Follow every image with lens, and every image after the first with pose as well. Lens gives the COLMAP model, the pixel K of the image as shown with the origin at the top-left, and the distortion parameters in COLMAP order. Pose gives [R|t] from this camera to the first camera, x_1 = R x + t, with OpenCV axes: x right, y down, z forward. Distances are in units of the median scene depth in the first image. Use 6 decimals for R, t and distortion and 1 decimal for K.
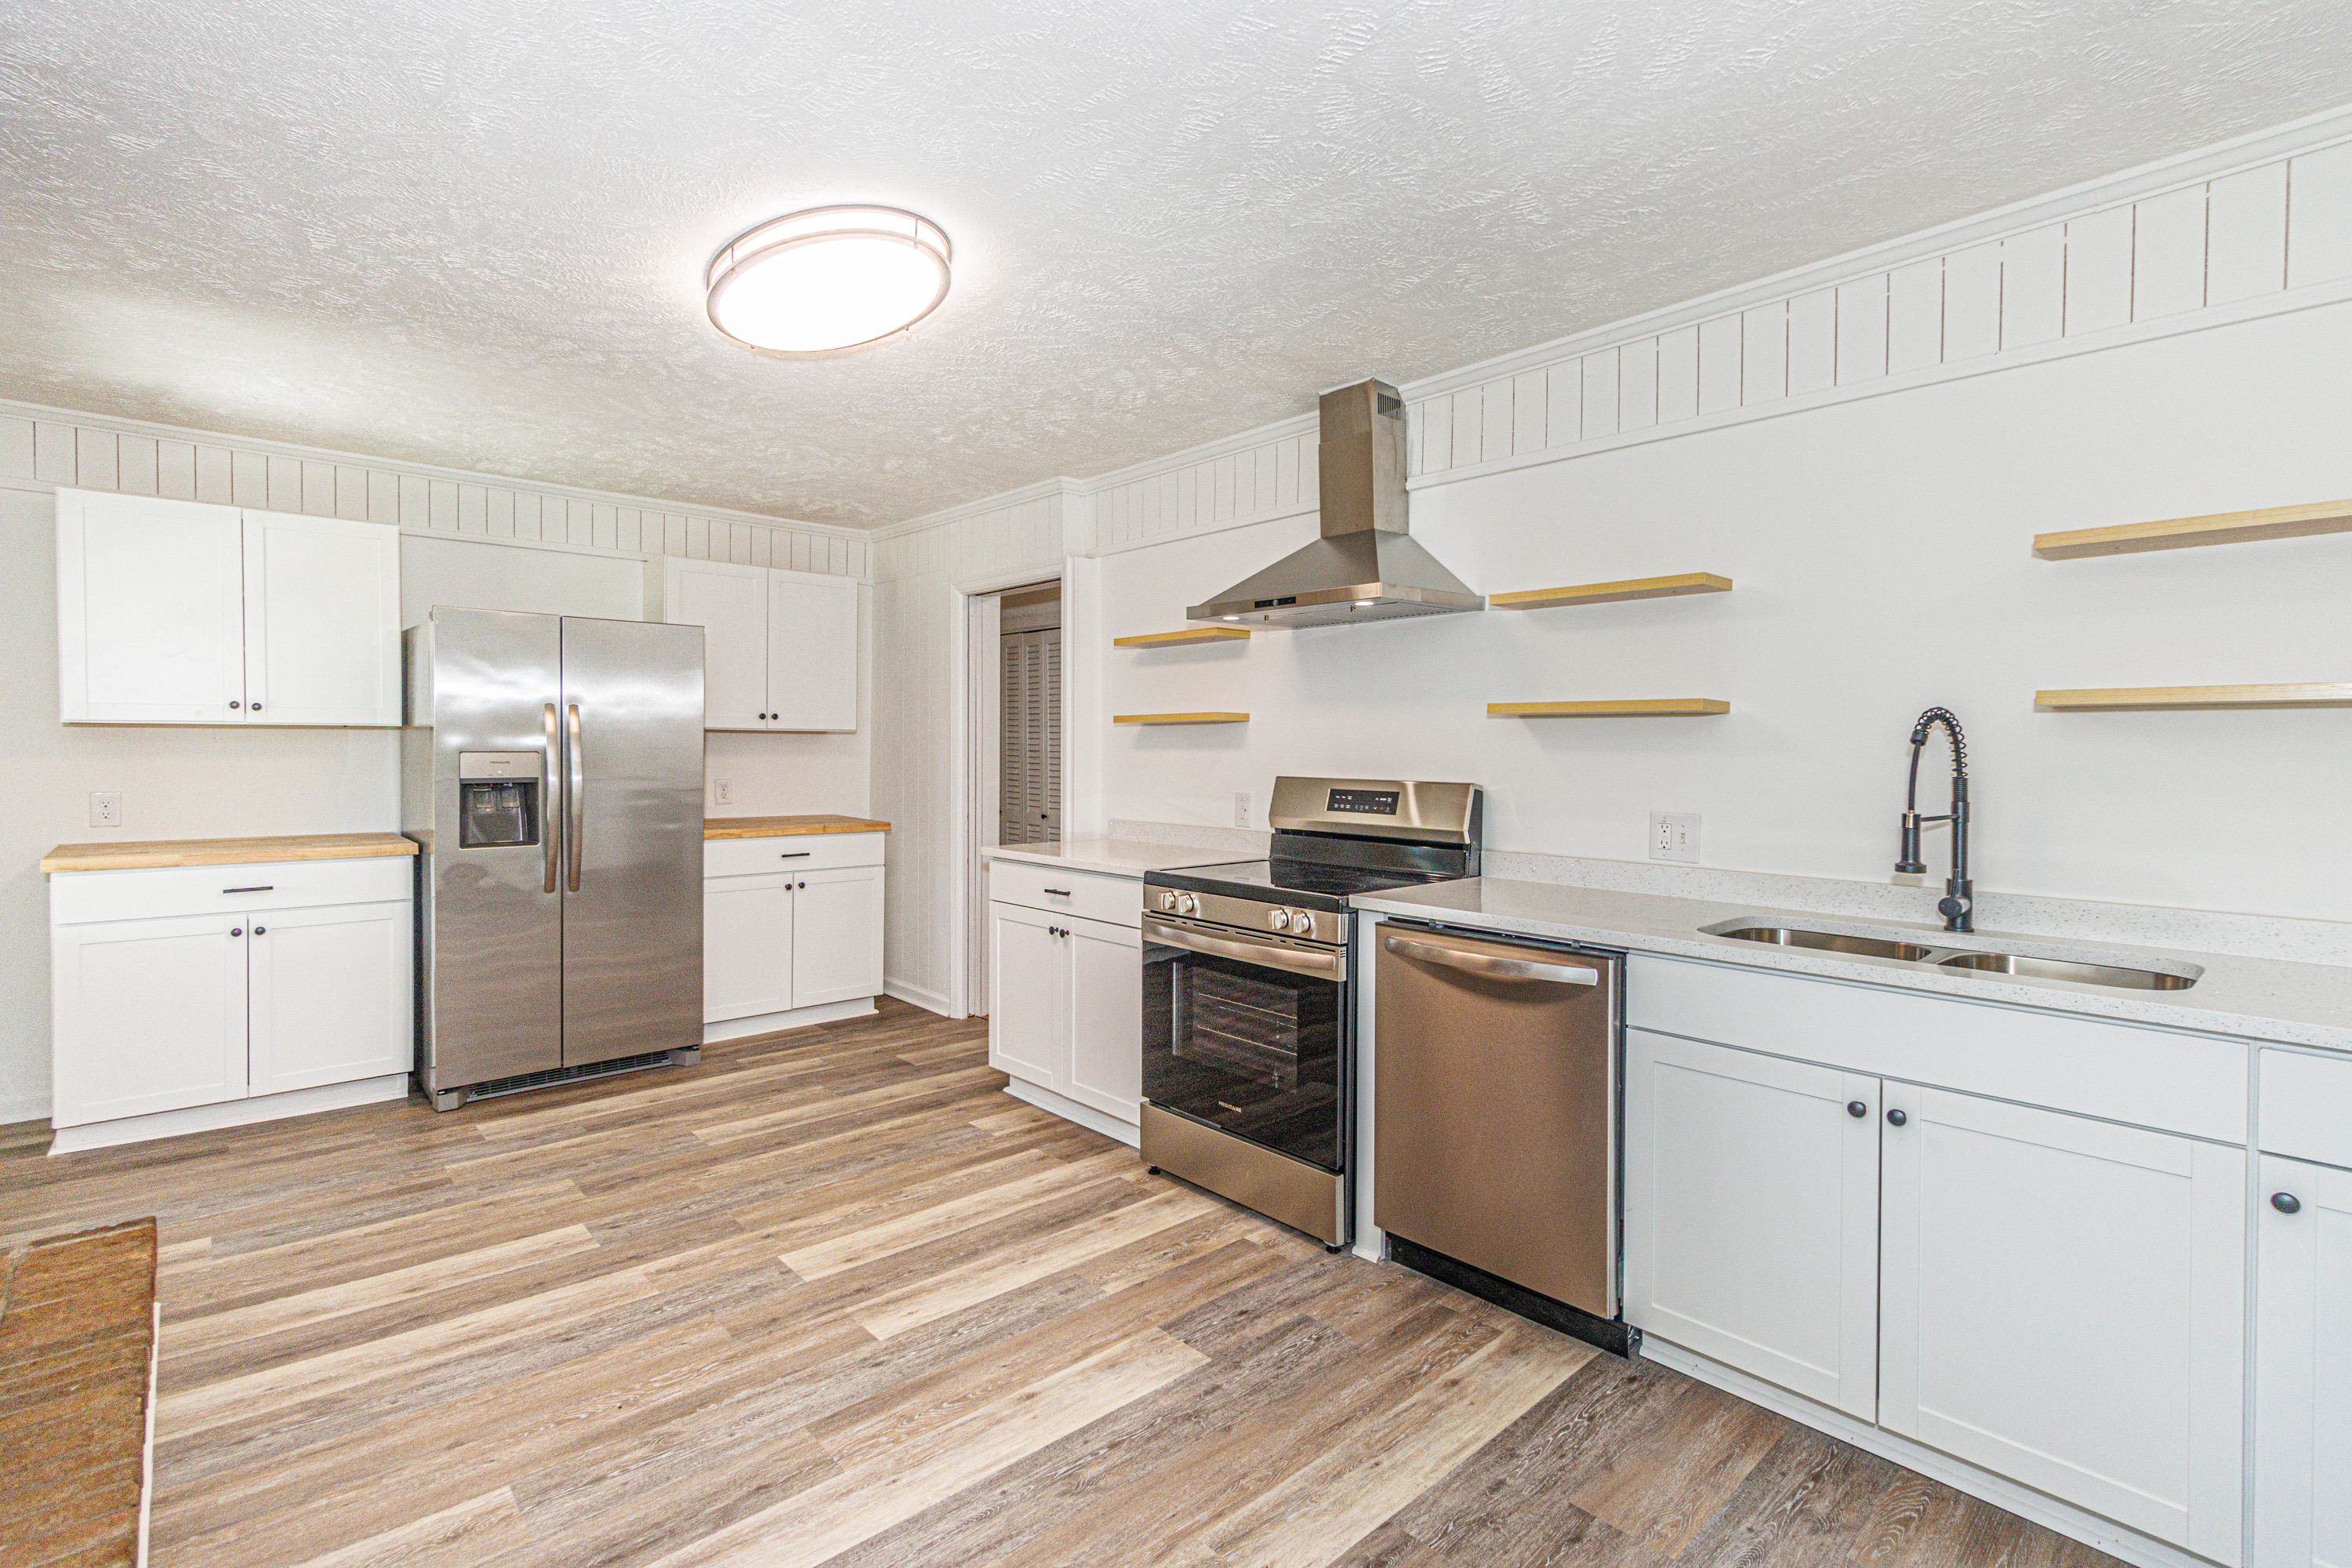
lens RADIAL K [[1085.6, 0, 1157.7], [0, 1085.6, 766.8], [0, 0, 1]] dist [0.002572, -0.000838]
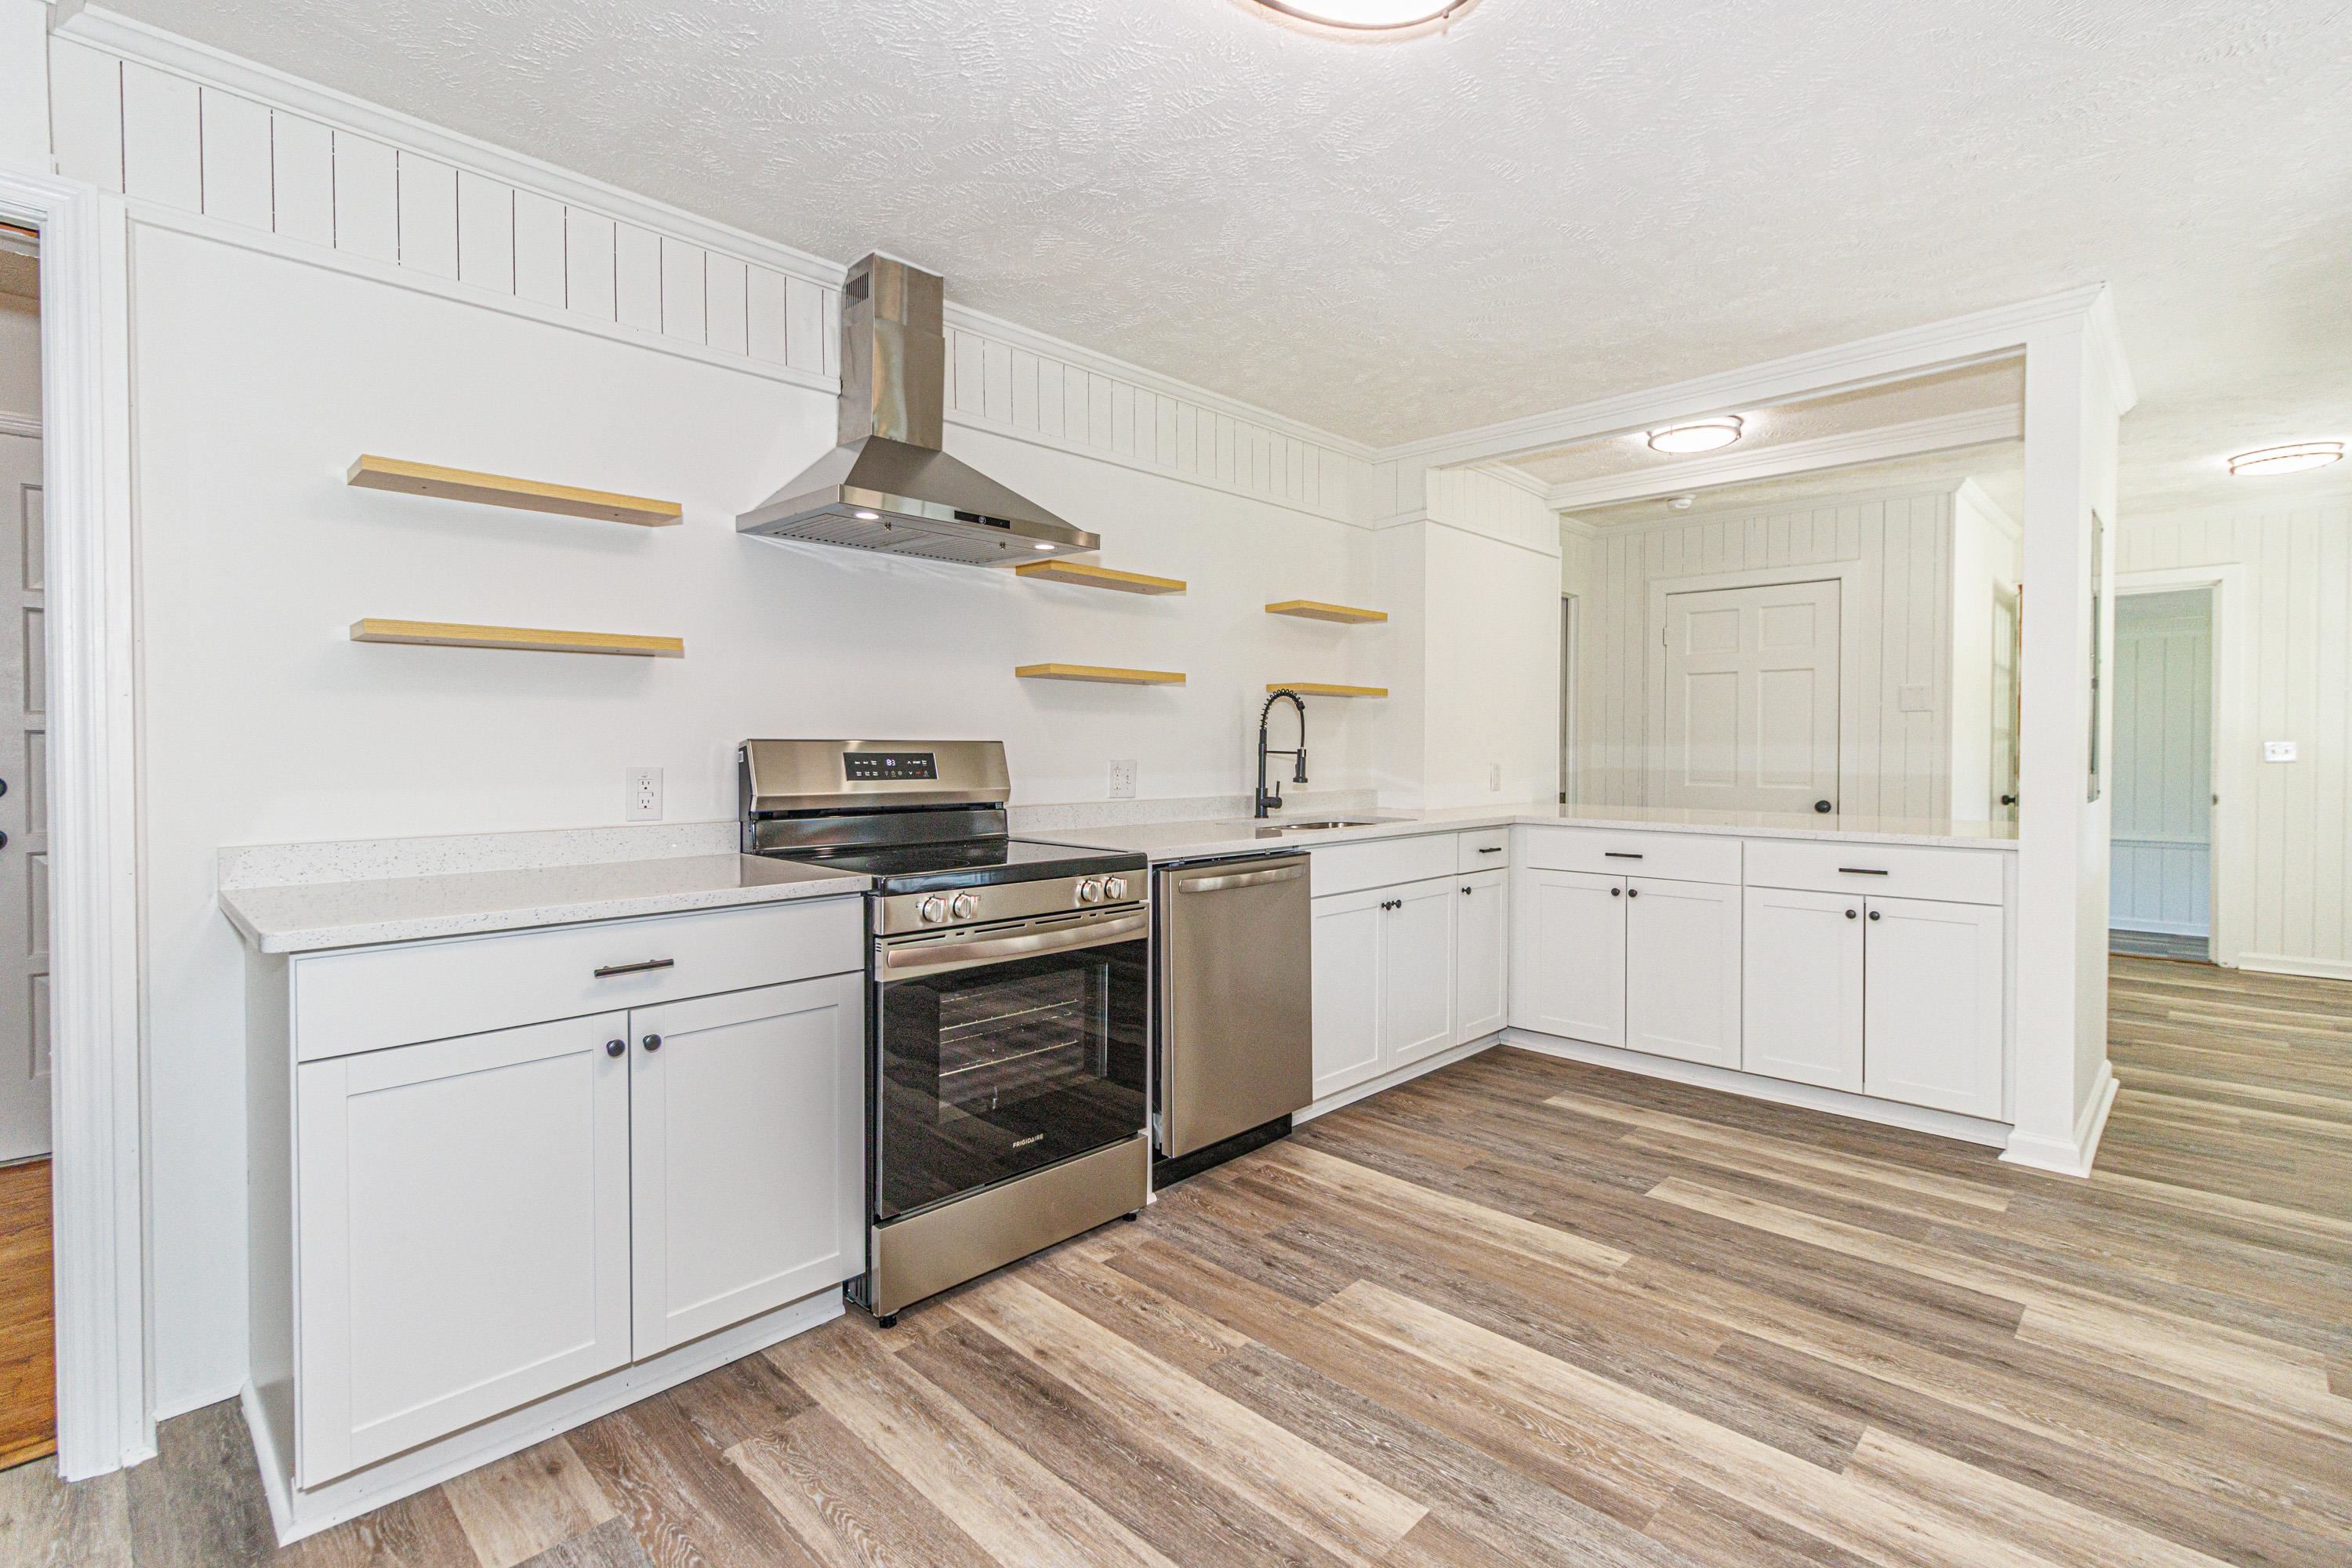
lens RADIAL K [[1085.6, 0, 1157.0], [0, 1085.6, 769.3], [0, 0, 1]] dist [0.002572, -0.000838]
pose [[-0.055690, -0.028467, 0.998042, -0.846426], [0.018595, 0.999391, 0.029543, 0.017057], [-0.998275, 0.020204, -0.055127, 1.084698]]
